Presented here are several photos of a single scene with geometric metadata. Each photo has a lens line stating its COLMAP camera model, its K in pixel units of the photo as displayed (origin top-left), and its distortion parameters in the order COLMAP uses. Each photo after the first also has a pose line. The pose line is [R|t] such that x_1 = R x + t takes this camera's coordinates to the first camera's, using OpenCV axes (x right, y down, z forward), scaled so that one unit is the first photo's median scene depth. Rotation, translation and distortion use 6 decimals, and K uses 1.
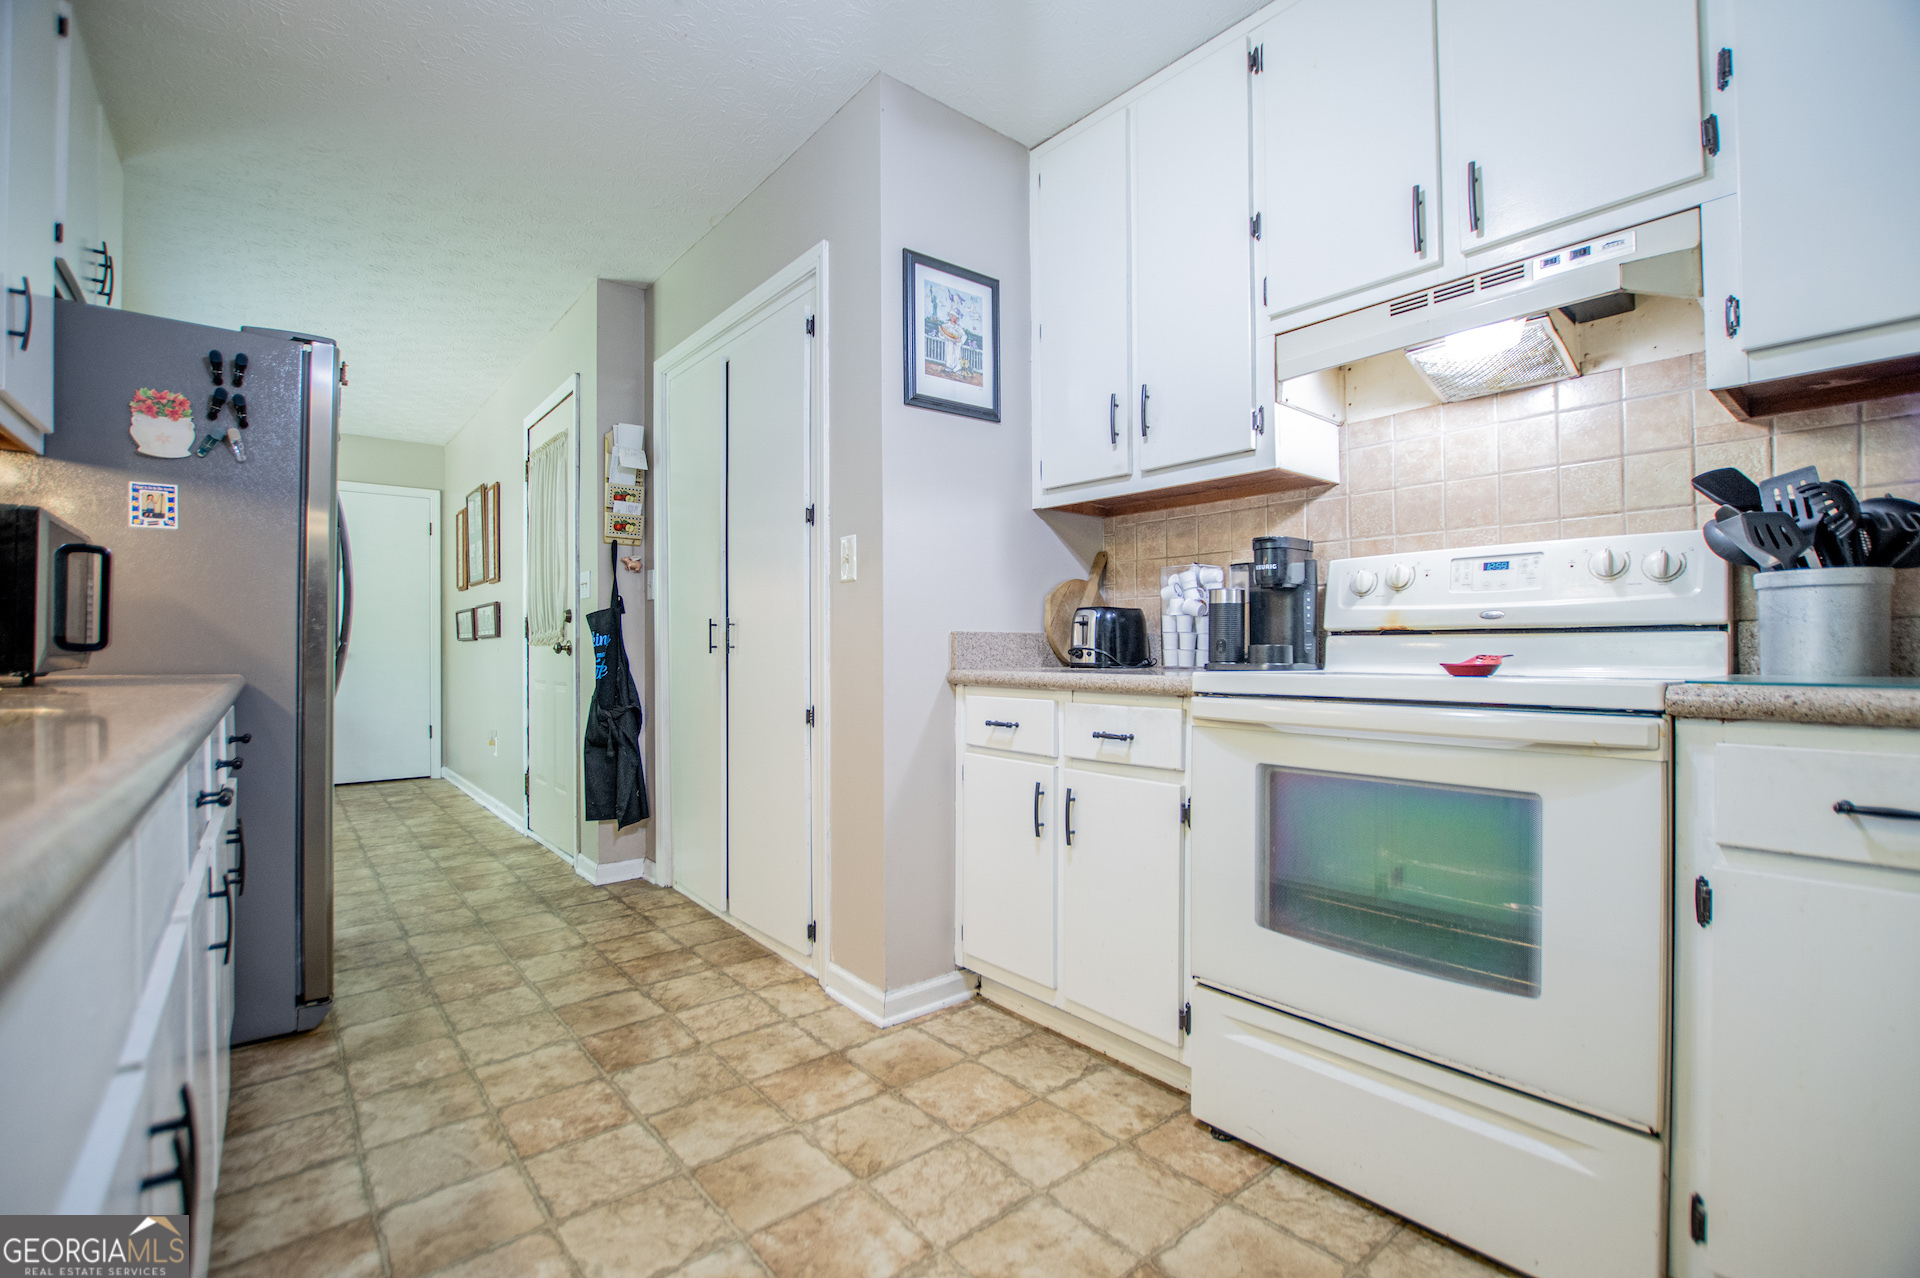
lens RADIAL K [[842.6, 0, 972.4], [0, 842.6, 643.4], [0, 0, 1]] dist [-0.028183, 0.000896]
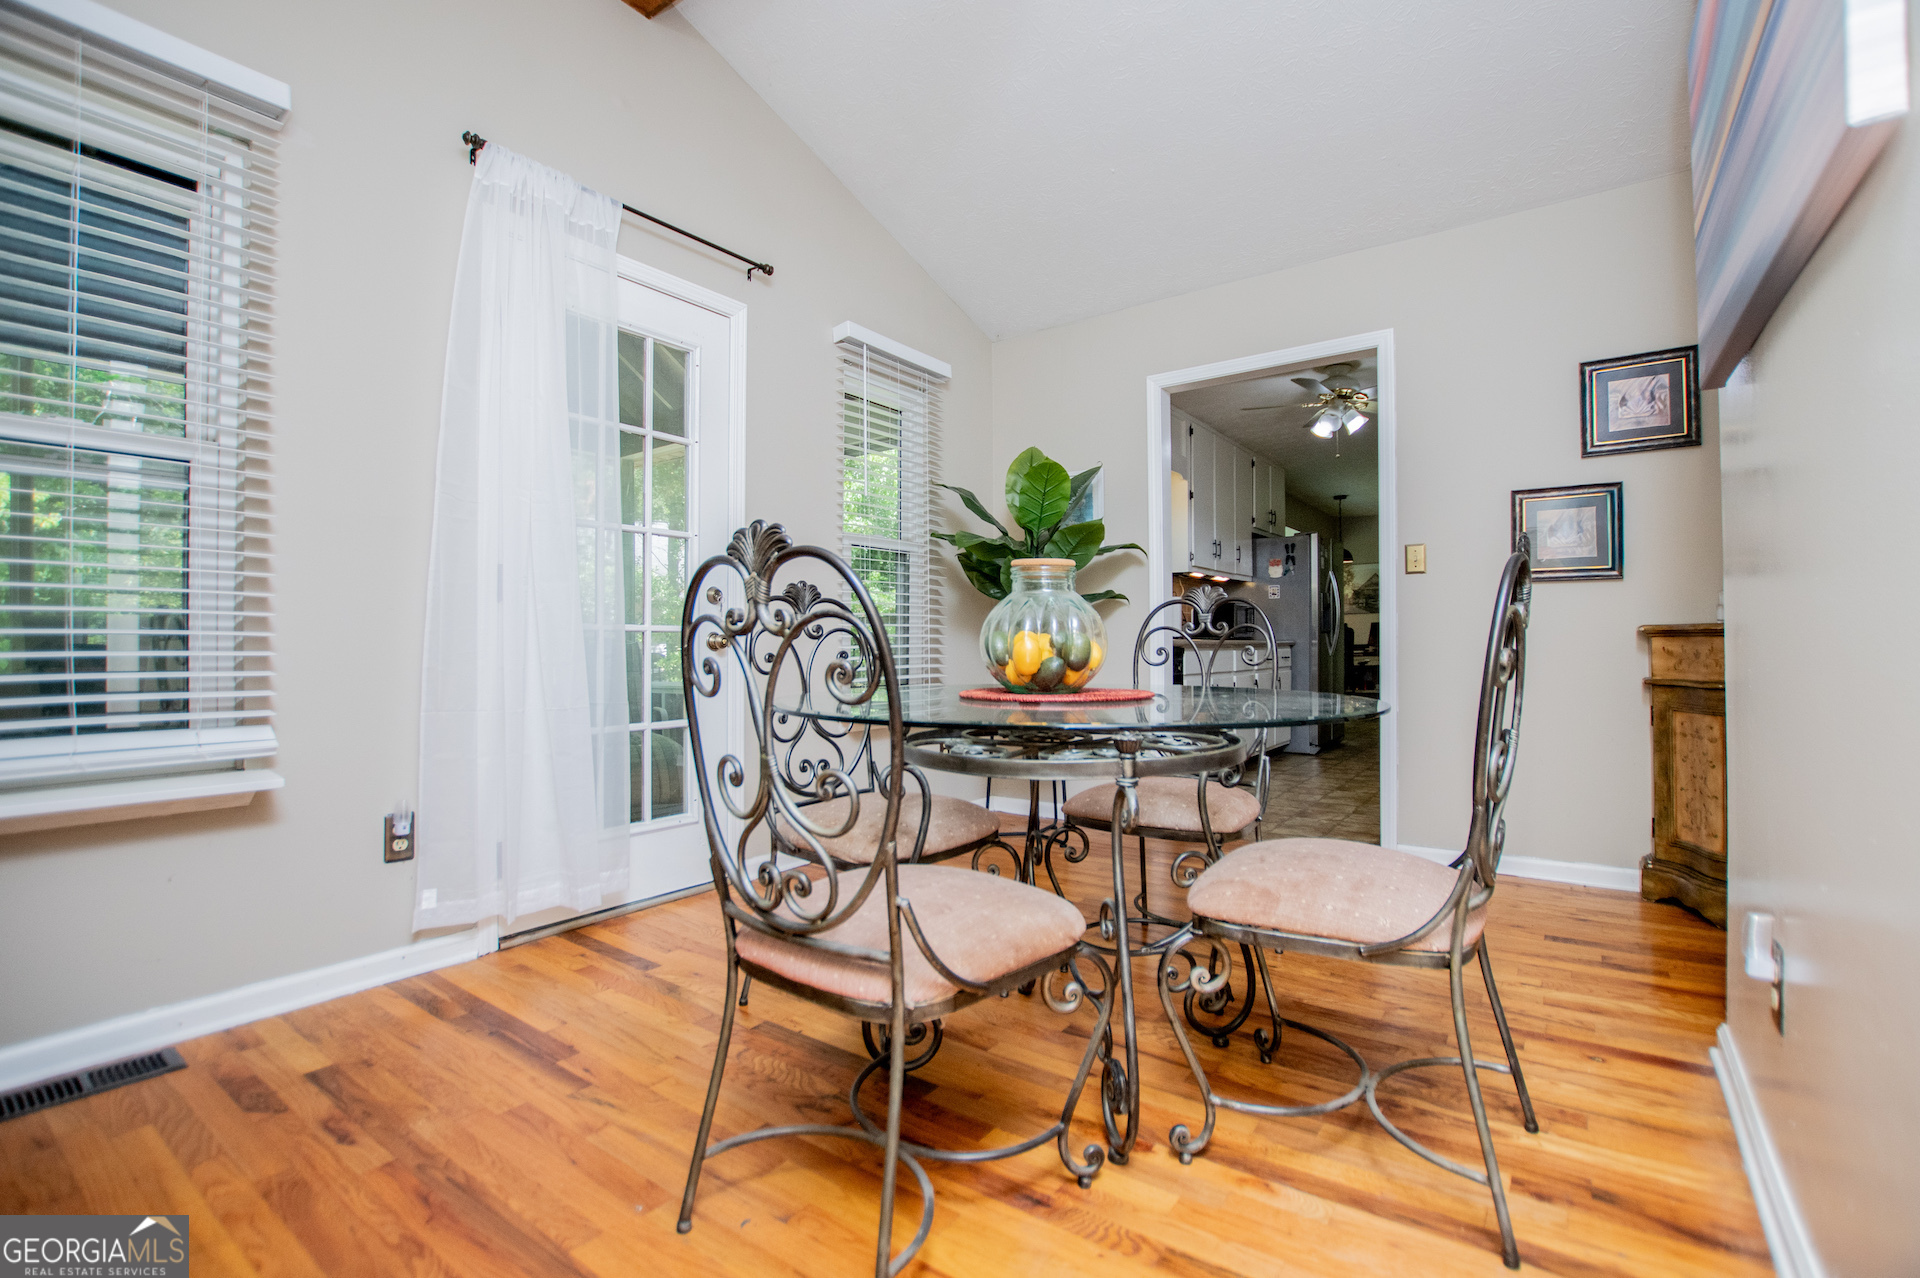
lens RADIAL K [[847.0, 0, 968.5], [0, 847.0, 641.7], [0, 0, 1]] dist [-0.029527, 0.001535]
pose [[0.246726, 0.001310, -0.969084, 2.107079], [0.010840, 0.999933, 0.004112, 0.019102], [0.969025, -0.011520, 0.246695, -1.125704]]
